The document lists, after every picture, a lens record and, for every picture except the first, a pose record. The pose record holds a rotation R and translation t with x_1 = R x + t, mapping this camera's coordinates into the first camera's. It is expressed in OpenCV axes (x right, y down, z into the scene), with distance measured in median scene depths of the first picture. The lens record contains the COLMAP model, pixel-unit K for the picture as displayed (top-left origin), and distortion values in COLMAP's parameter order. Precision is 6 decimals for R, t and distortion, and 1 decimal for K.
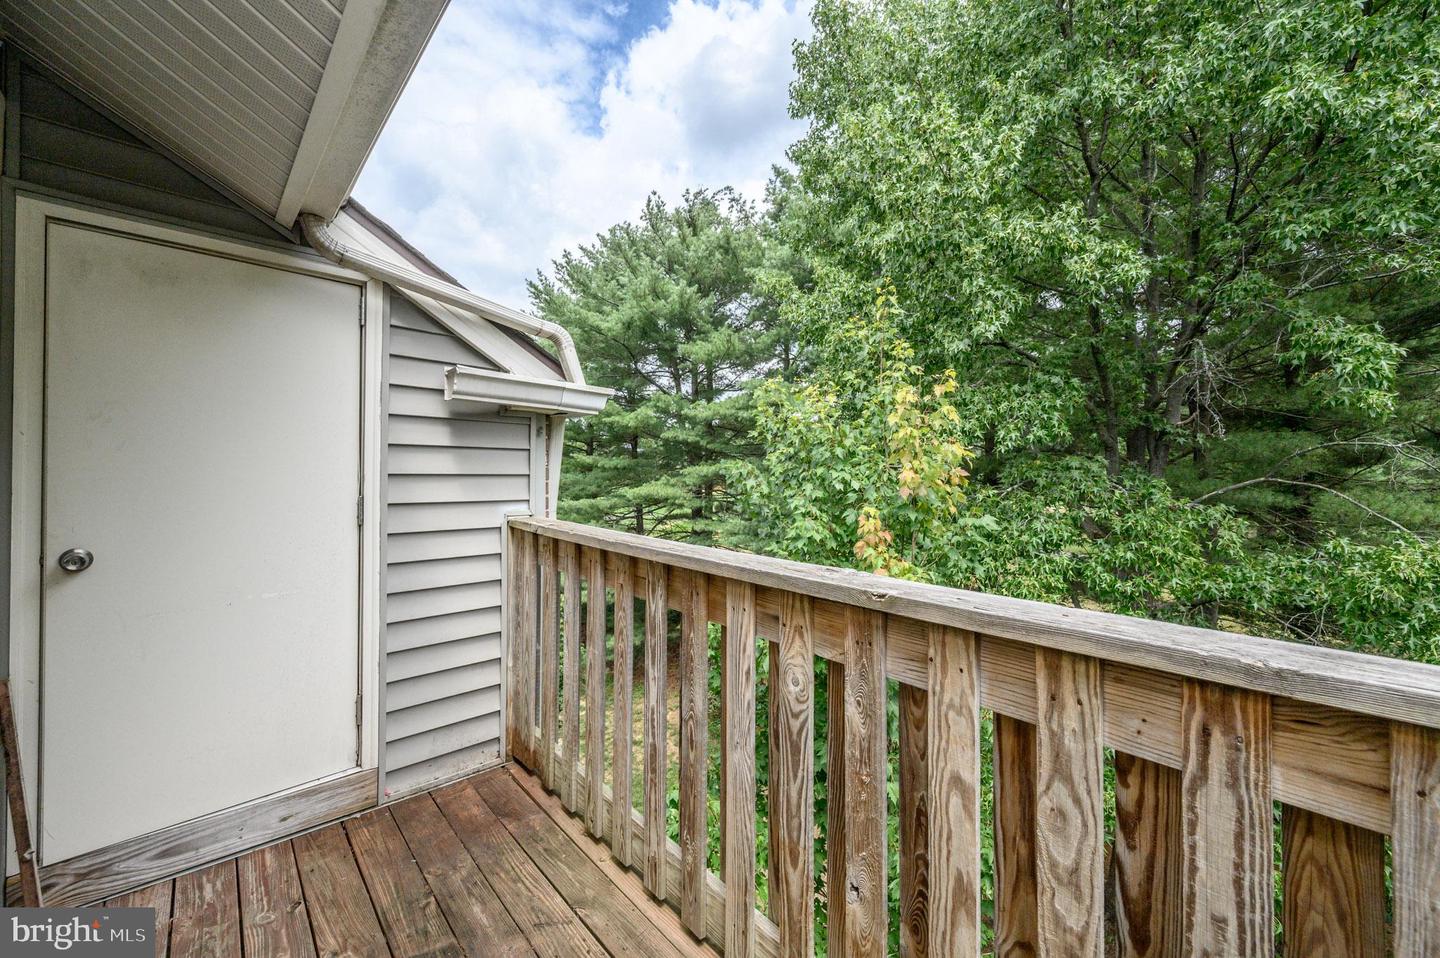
lens RADIAL K [[571.1, 0, 720.0], [0, 571.1, 479.0], [0, 0, 1]] dist [0.000261, -0.000050]
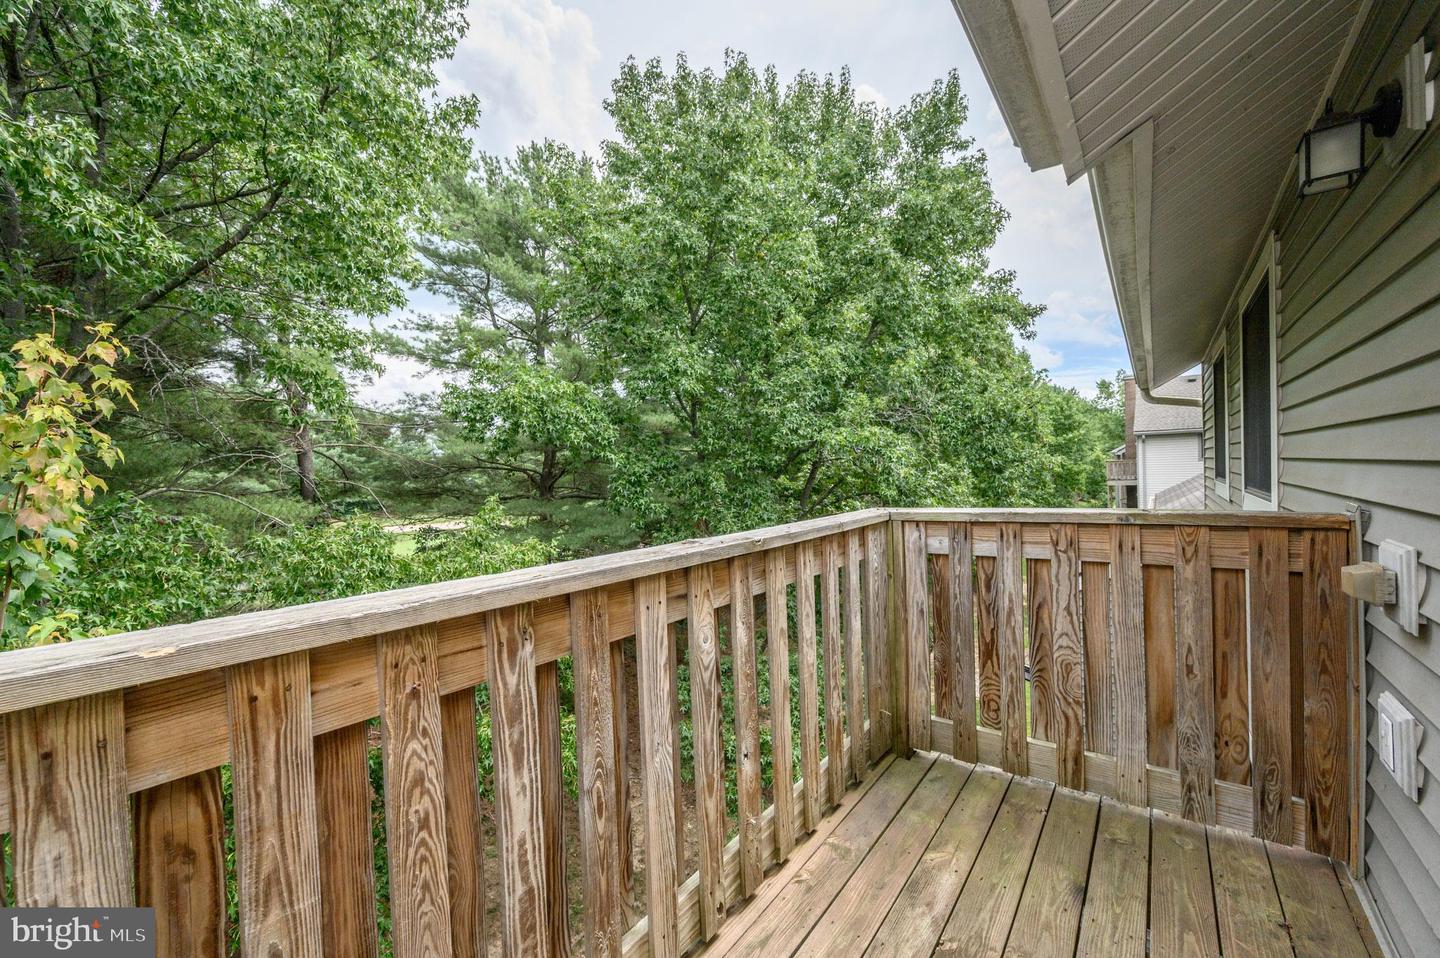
lens RADIAL K [[565.7, 0, 720.3], [0, 565.7, 471.0], [0, 0, 1]] dist [0.002792, -0.000117]
pose [[-0.184346, -0.003590, 0.982855, -1.076176], [0.029571, 0.999520, 0.009197, 0.001228], [-0.982417, 0.030759, -0.184151, 1.246013]]
